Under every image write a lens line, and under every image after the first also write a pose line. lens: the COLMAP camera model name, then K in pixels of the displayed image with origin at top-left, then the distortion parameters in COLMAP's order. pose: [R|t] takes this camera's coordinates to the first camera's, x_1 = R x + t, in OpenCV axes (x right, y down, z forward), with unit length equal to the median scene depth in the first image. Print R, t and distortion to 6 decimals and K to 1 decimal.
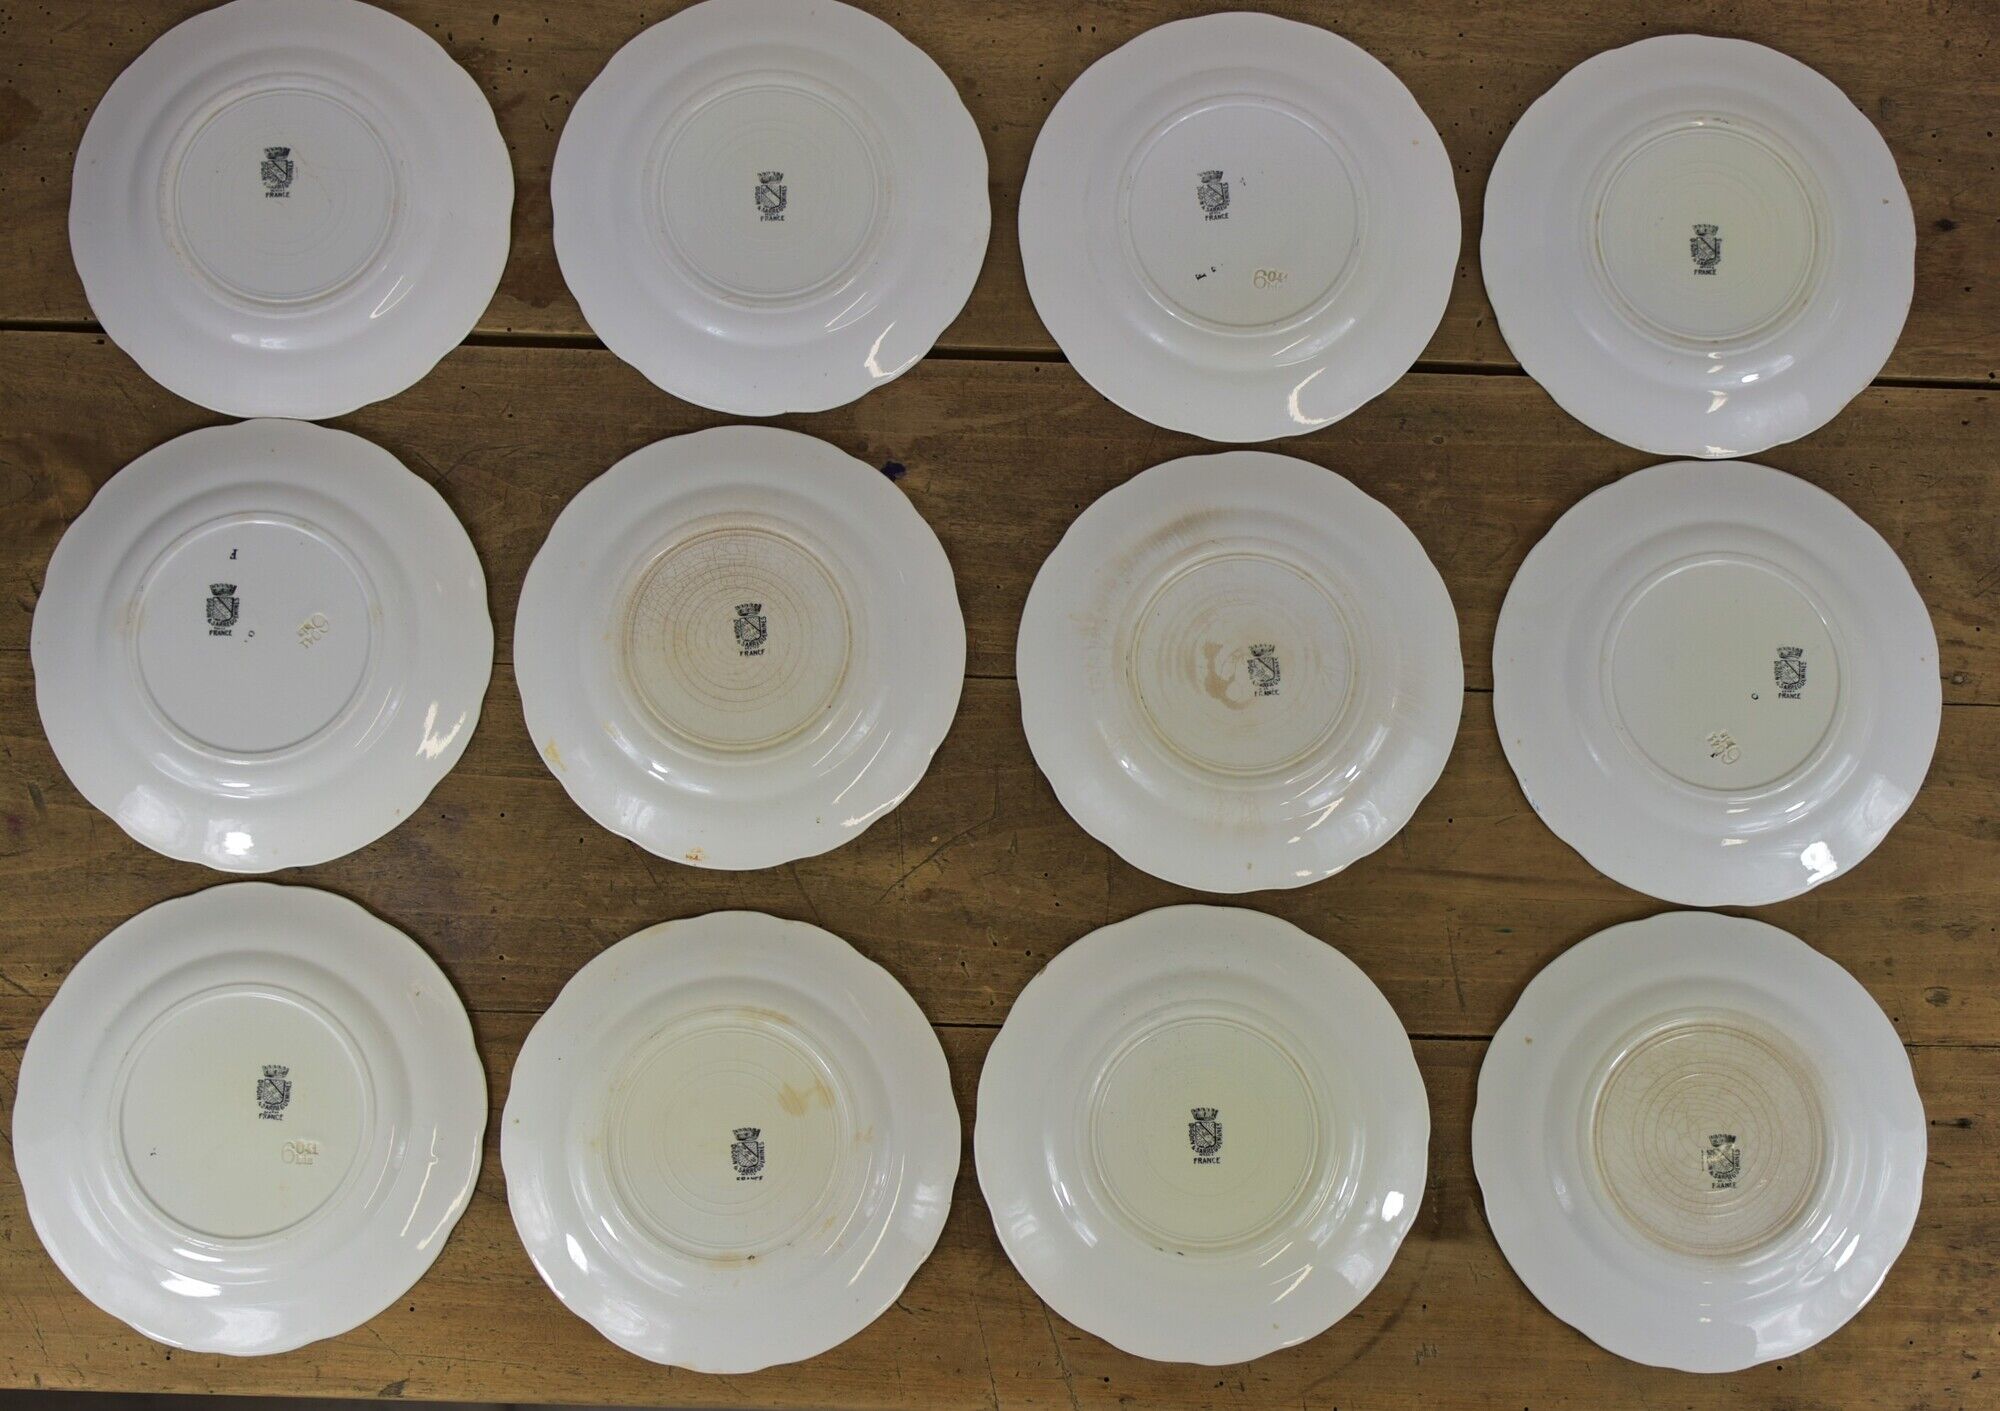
lens RADIAL K [[3212.4, 0, 1059.3], [0, 3212.4, 706.2], [0, 0, 1]] dist [-0.005375, -0.015901]
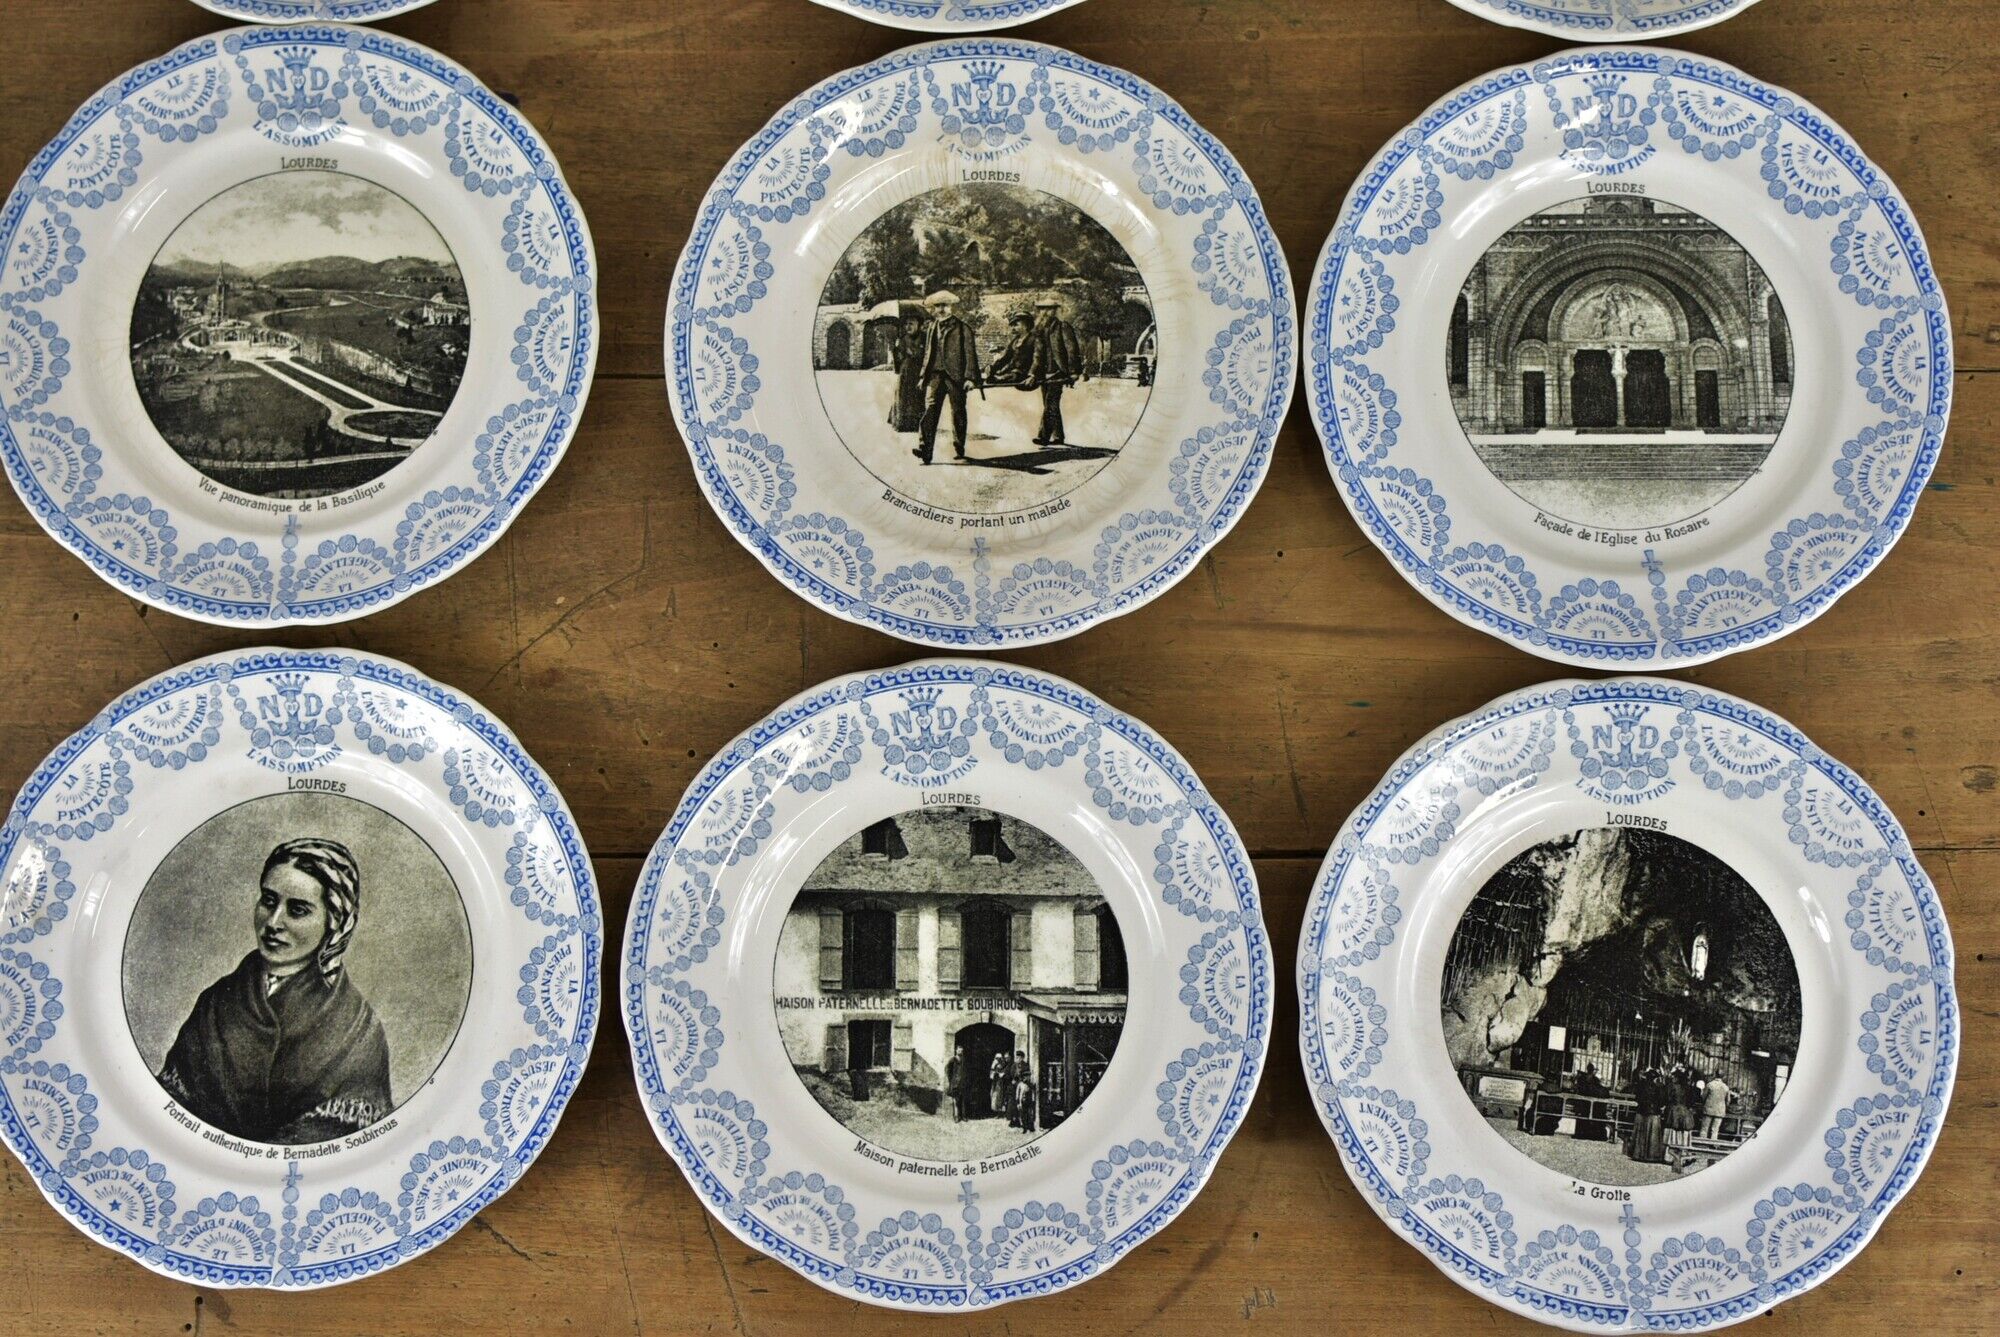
lens RADIAL K [[3049.1, 0, 1000.0], [0, 3049.1, 668.5], [0, 0, 1]] dist [-0.001587, -0.017169]
pose [[0.998372, -0.030434, -0.048232, 0.091698], [0.029533, 0.999378, -0.019293, 0.072475], [0.048789, 0.017837, 0.998650, 0.320824]]
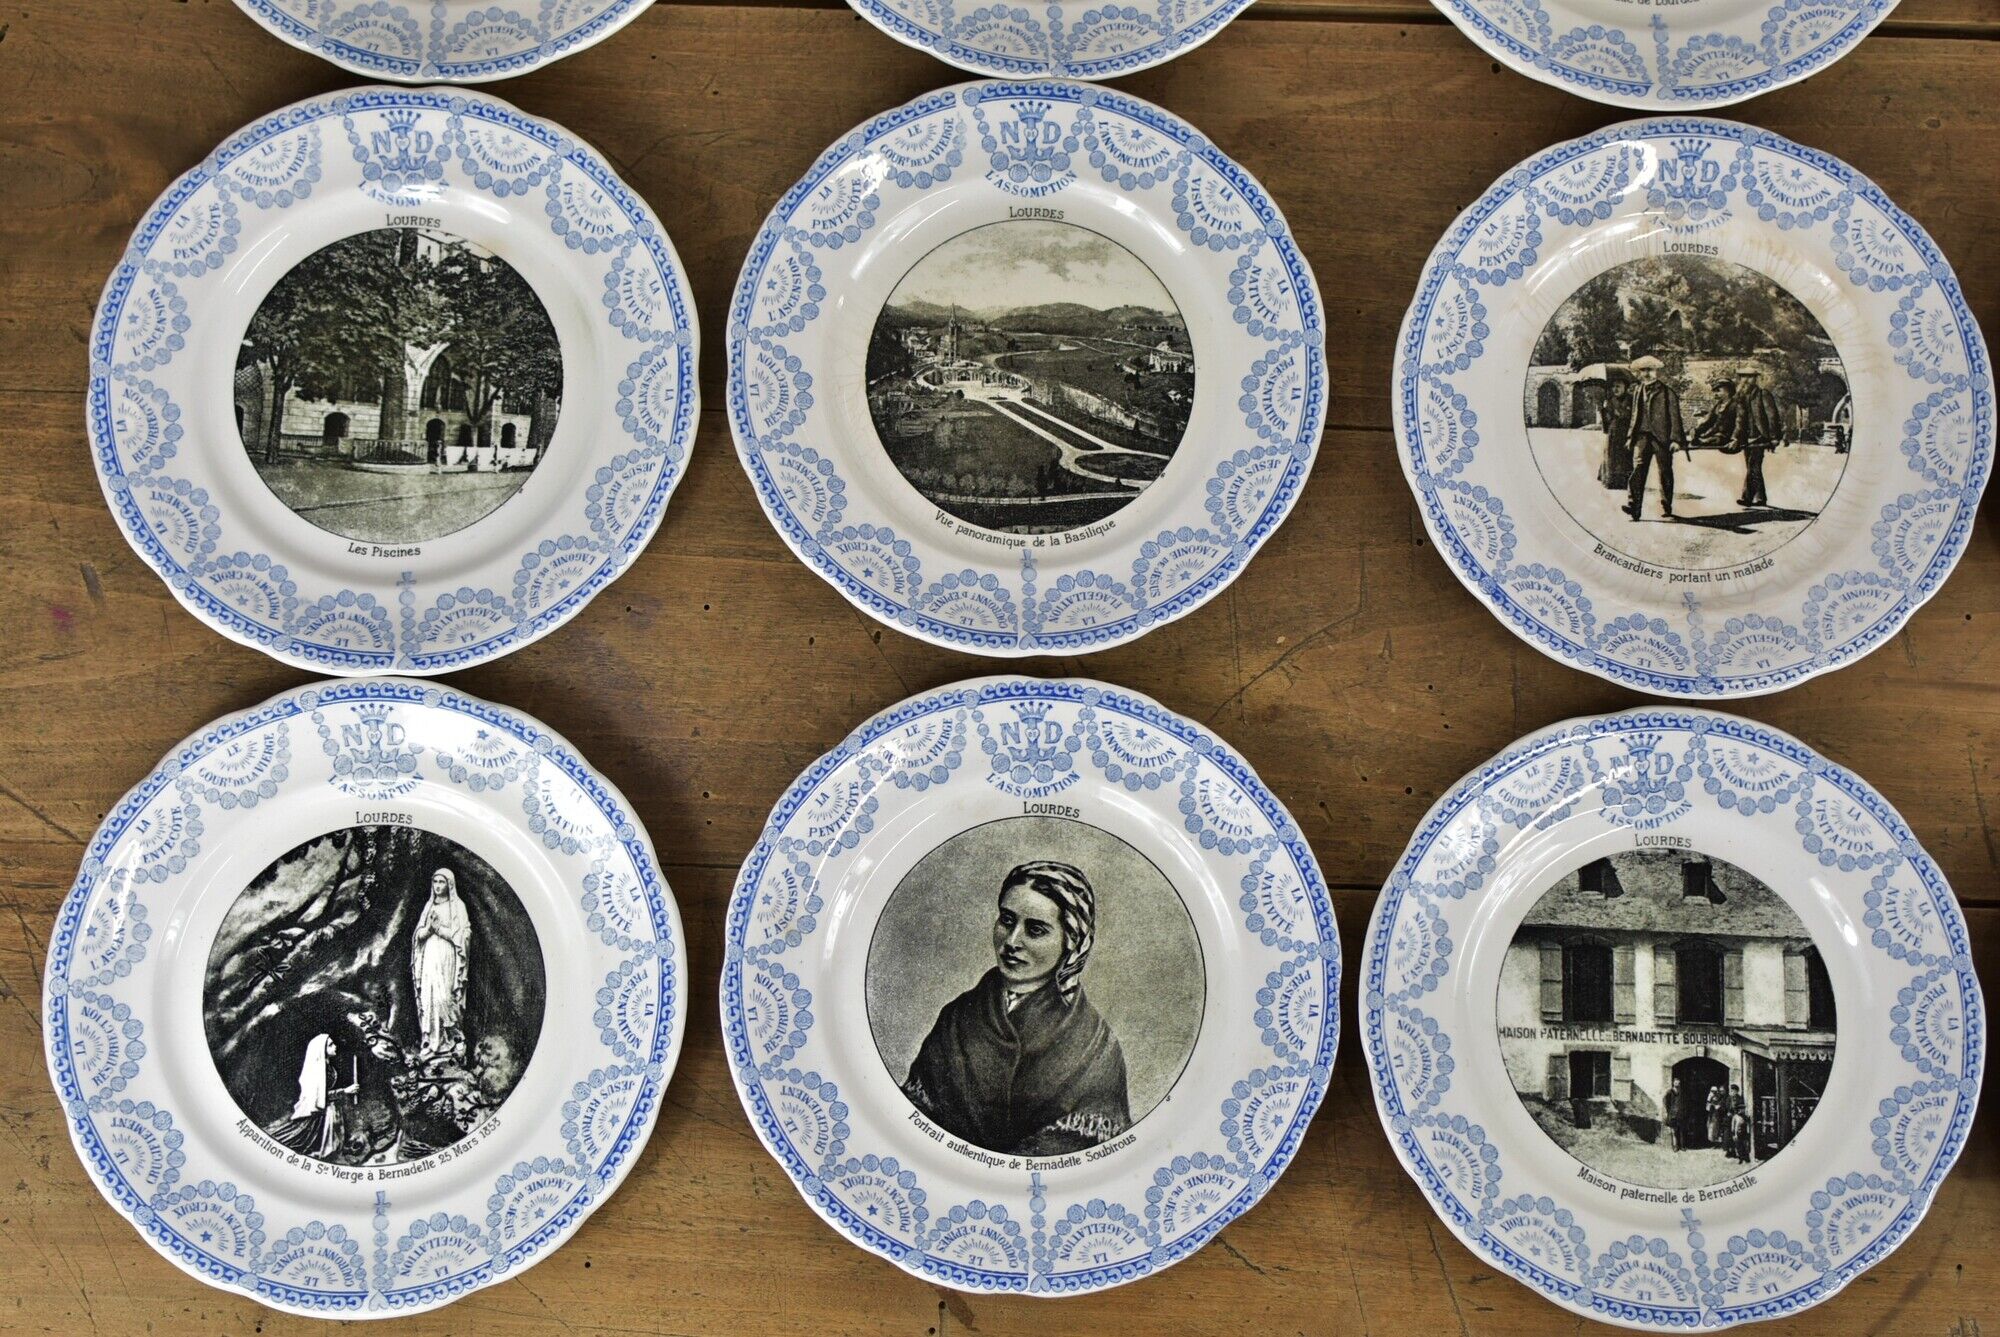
lens RADIAL K [[3026.0, 0, 1000.0], [0, 3026.0, 668.5], [0, 0, 1]] dist [-0.005193, -0.018730]
pose [[0.999782, -0.000332, -0.020897, -0.089325], [-0.000542, 0.999126, -0.041800, 0.077331], [0.020892, 0.041802, 0.998907, 0.292034]]
